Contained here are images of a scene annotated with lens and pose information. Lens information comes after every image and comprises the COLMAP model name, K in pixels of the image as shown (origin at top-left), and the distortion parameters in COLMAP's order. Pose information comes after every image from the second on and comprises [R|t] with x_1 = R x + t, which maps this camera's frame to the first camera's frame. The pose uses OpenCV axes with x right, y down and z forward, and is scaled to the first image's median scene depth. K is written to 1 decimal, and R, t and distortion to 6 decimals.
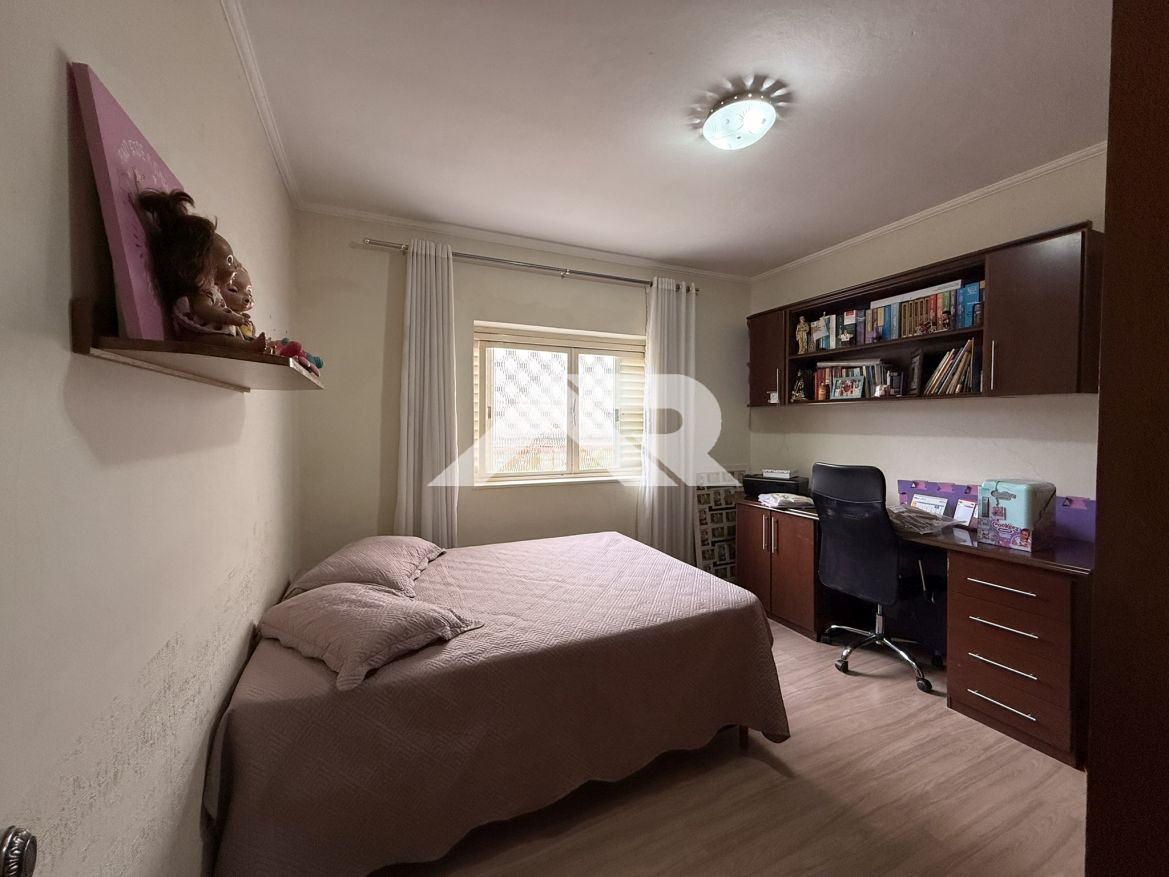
lens RADIAL K [[467.4, 0, 588.1], [0, 467.4, 433.3], [0, 0, 1]] dist [-0.002751, 0.001191]
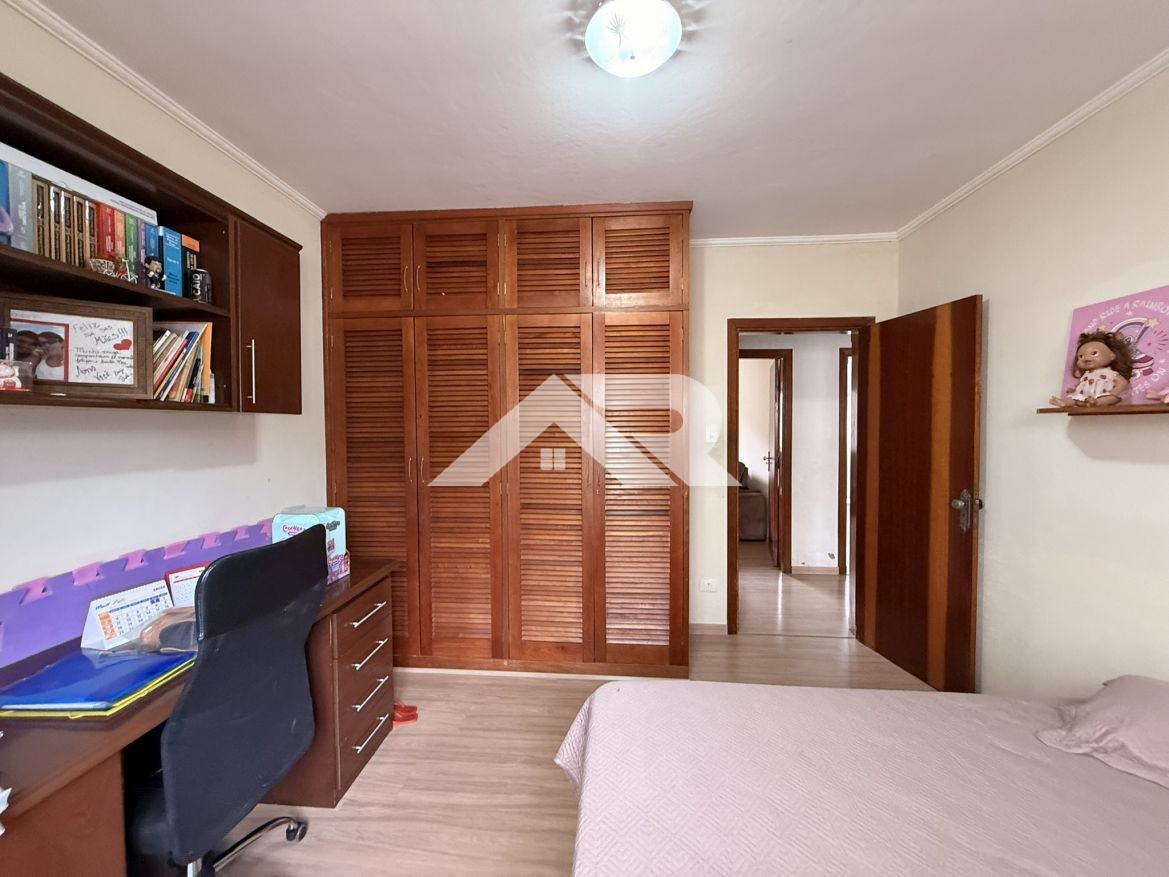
lens RADIAL K [[467.4, 0, 584.7], [0, 467.4, 438.8], [0, 0, 1]] dist [-0.002751, 0.001191]
pose [[-0.874110, -0.010121, 0.485623, 0.029601], [0.016459, 0.998592, 0.050438, -0.077230], [-0.485450, 0.052082, -0.872712, 1.658058]]
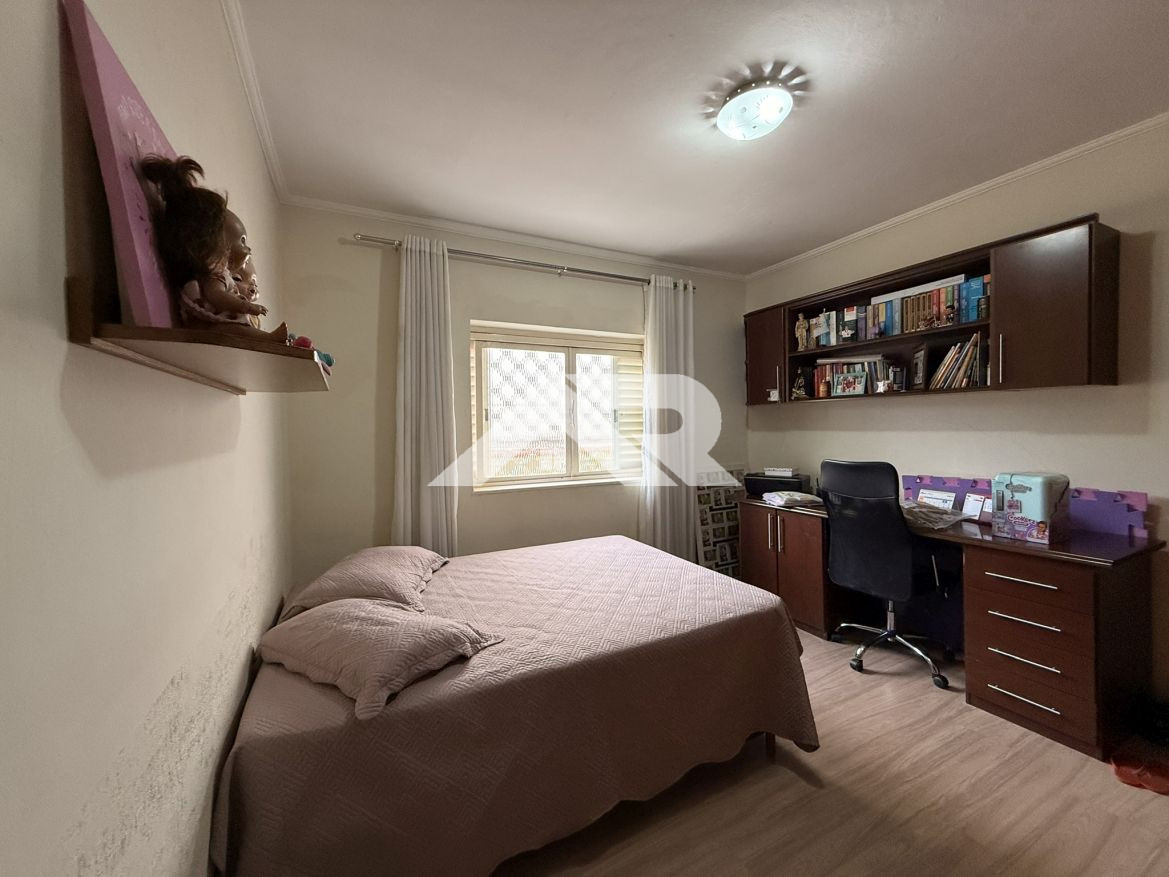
lens RADIAL K [[467.4, 0, 587.3], [0, 467.4, 432.8], [0, 0, 1]] dist [-0.002751, 0.001191]
pose [[0.998955, -0.018074, 0.041968, -0.075143], [0.018354, 0.999812, -0.006286, 0.004052], [-0.041846, 0.007049, 0.999099, 0.044523]]
